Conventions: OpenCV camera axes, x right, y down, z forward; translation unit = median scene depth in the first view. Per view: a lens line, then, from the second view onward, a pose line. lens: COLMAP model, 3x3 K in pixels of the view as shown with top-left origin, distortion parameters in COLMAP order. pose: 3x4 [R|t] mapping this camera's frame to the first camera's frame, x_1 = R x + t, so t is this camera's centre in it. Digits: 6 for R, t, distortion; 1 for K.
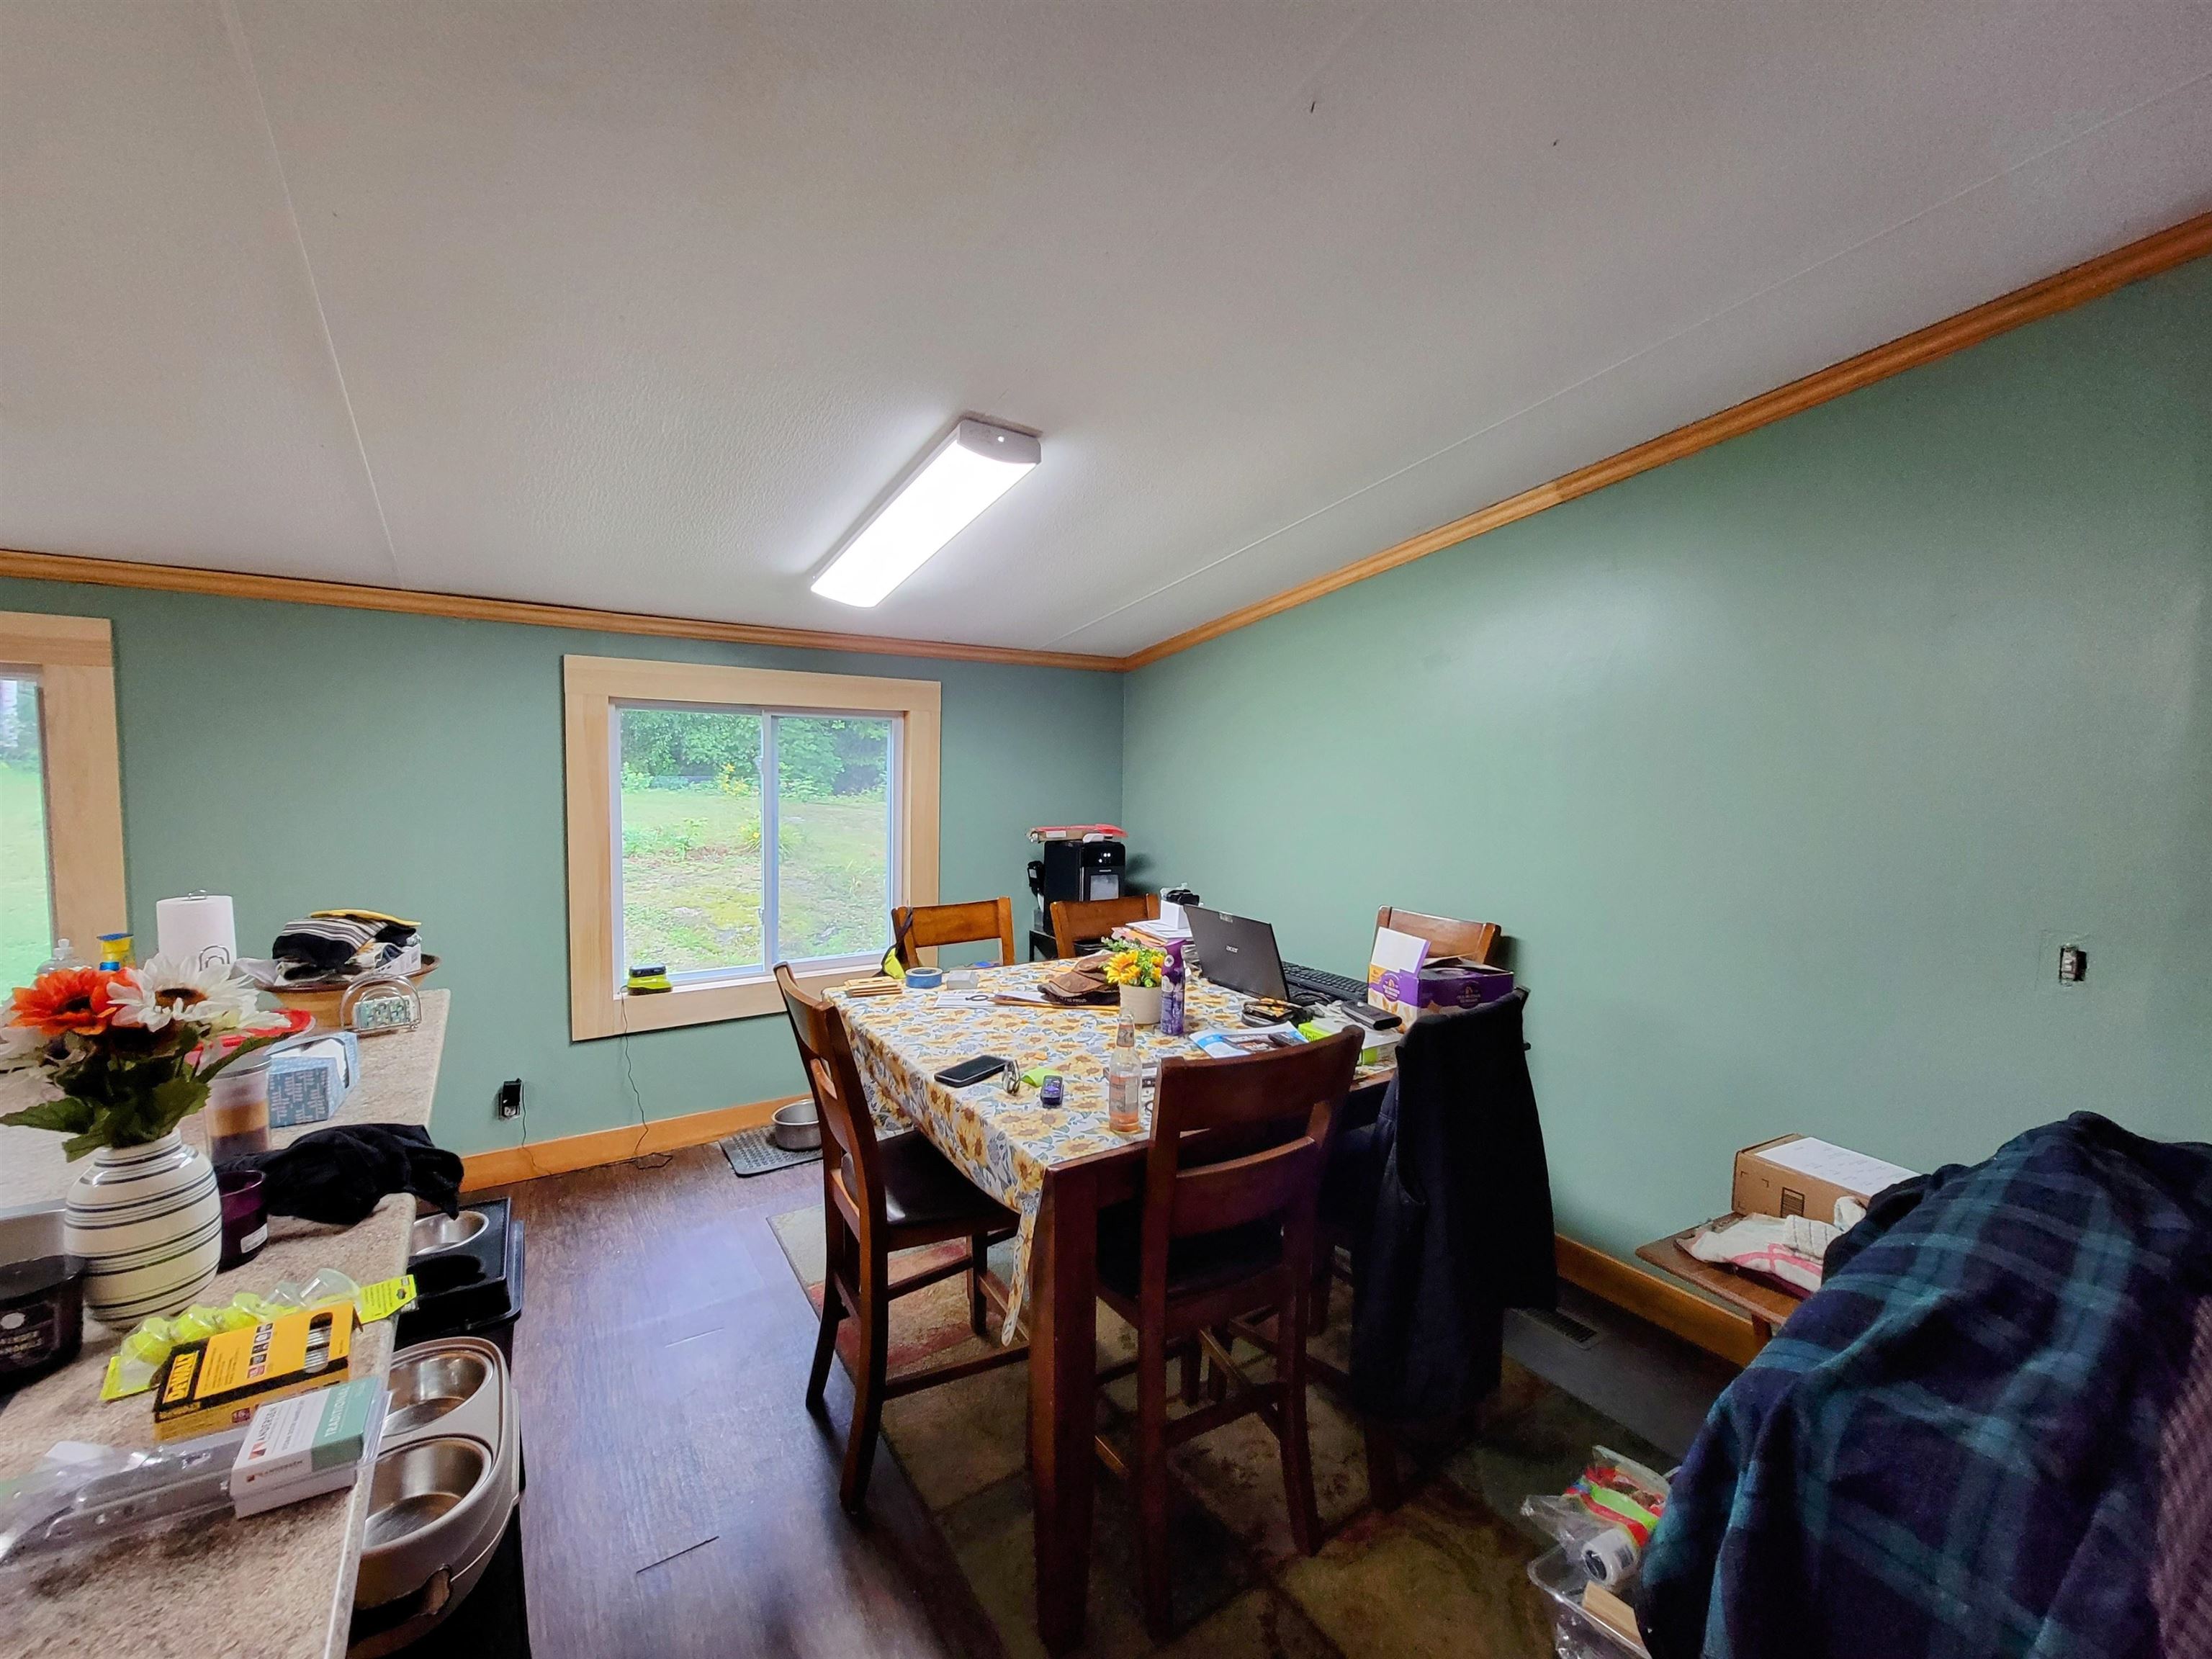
lens RADIAL K [[900.2, 0, 1104.3], [0, 900.2, 828.9], [0, 0, 1]] dist [0.001743, 0.001386]
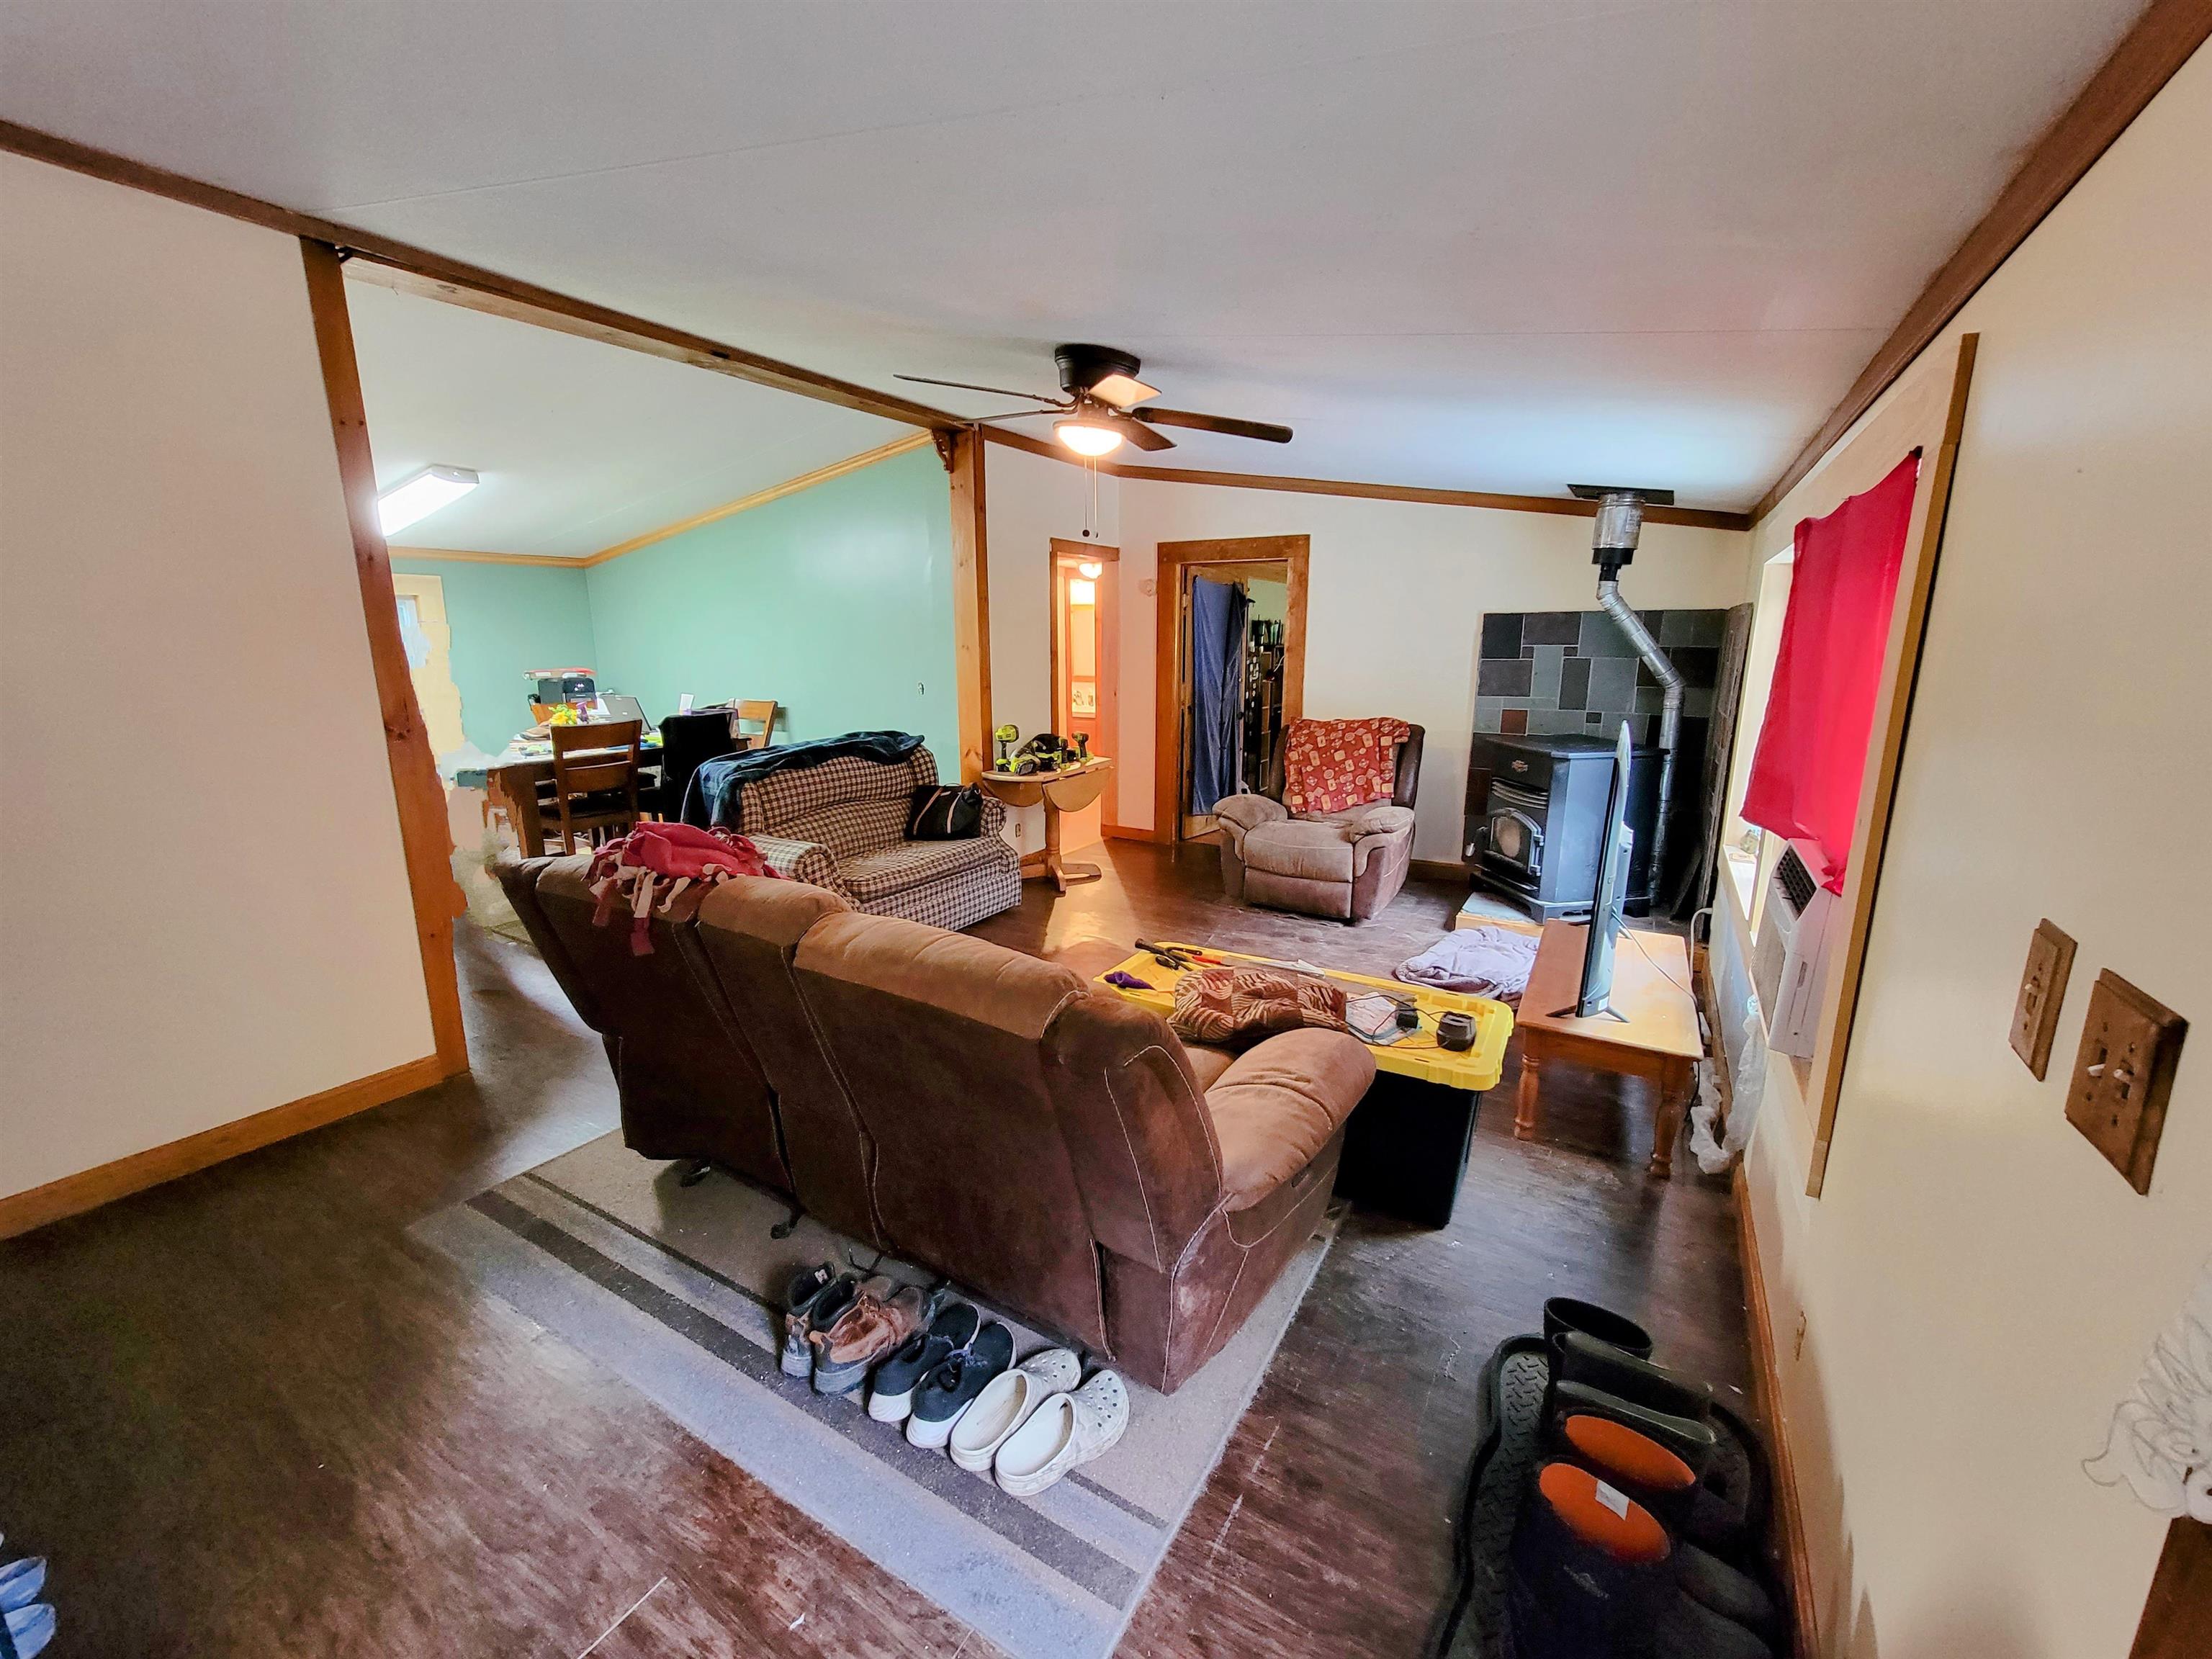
lens RADIAL K [[900.2, 0, 1107.9], [0, 900.2, 826.3], [0, 0, 1]] dist [0.001743, 0.001386]
pose [[0.904685, -0.106191, 0.412636, 0.207840], [0.047328, 0.987497, 0.150365, 0.099781], [-0.423444, -0.116504, 0.898399, -1.119468]]
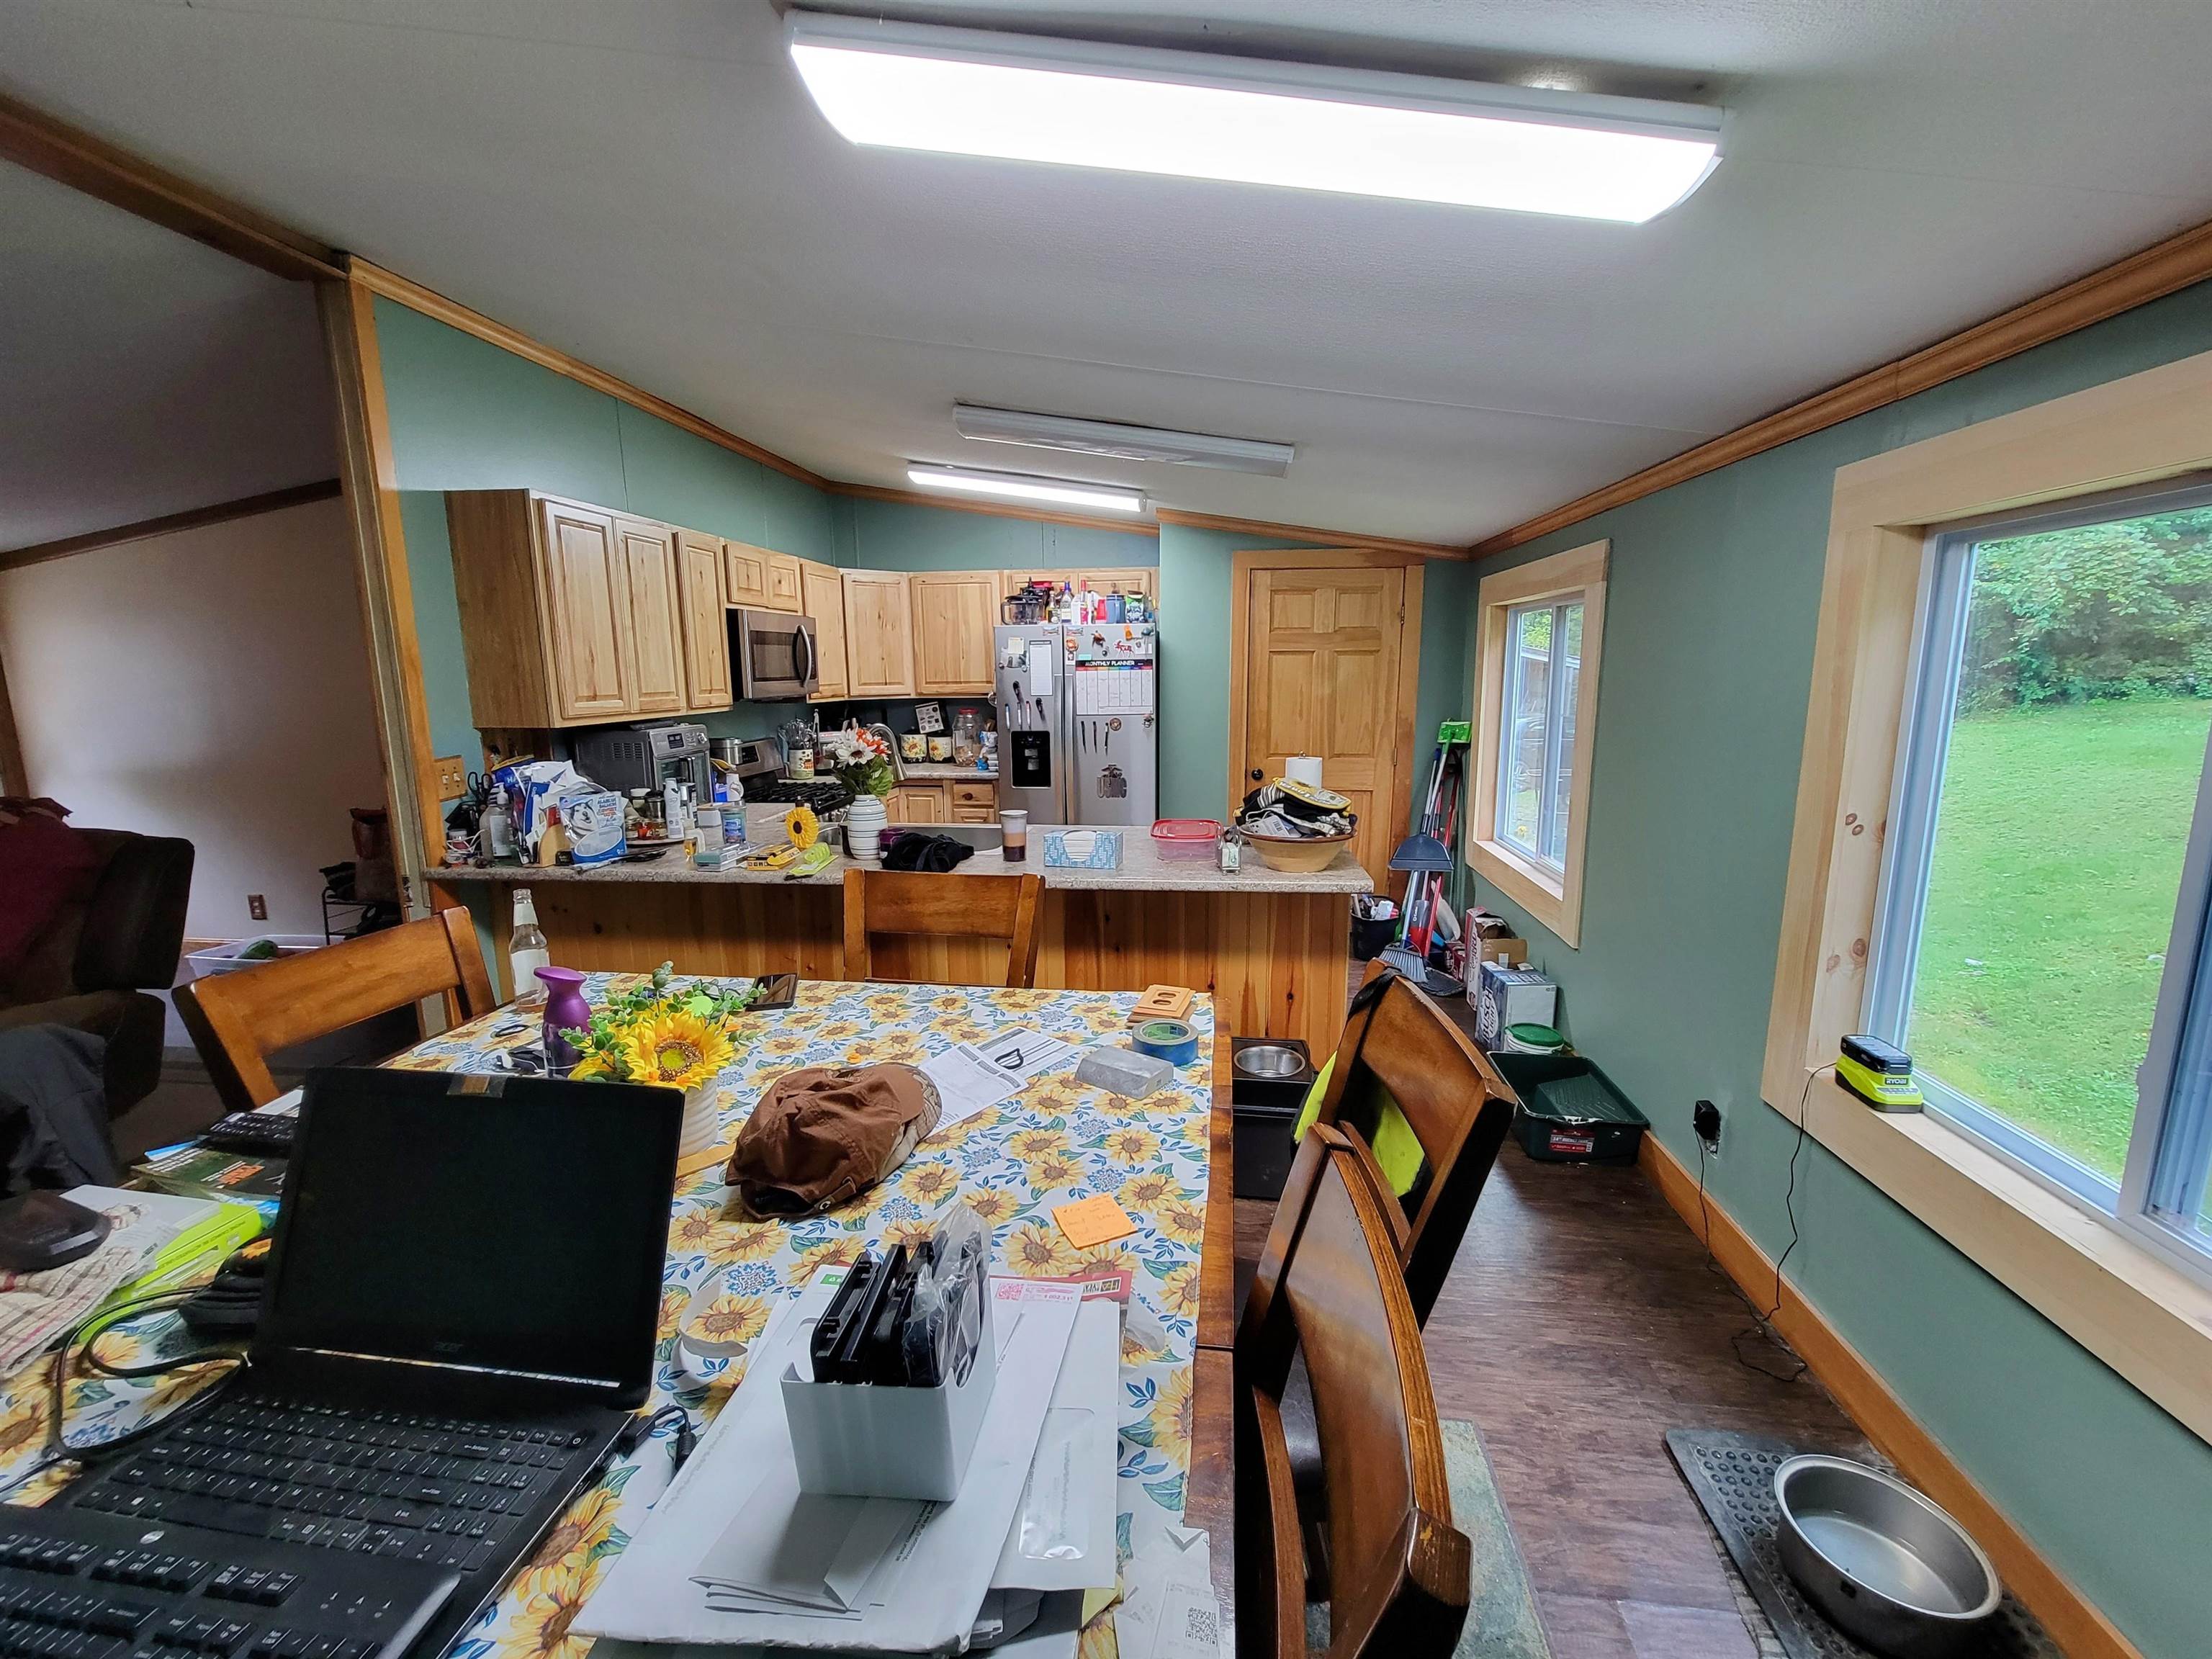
lens RADIAL K [[900.2, 0, 1105.5], [0, 900.2, 826.8], [0, 0, 1]] dist [0.001743, 0.001386]
pose [[-0.649496, 0.111957, -0.752077, 0.160652], [-0.062647, 0.977859, 0.199670, -0.048998], [0.757780, 0.176800, -0.628102, 0.977629]]
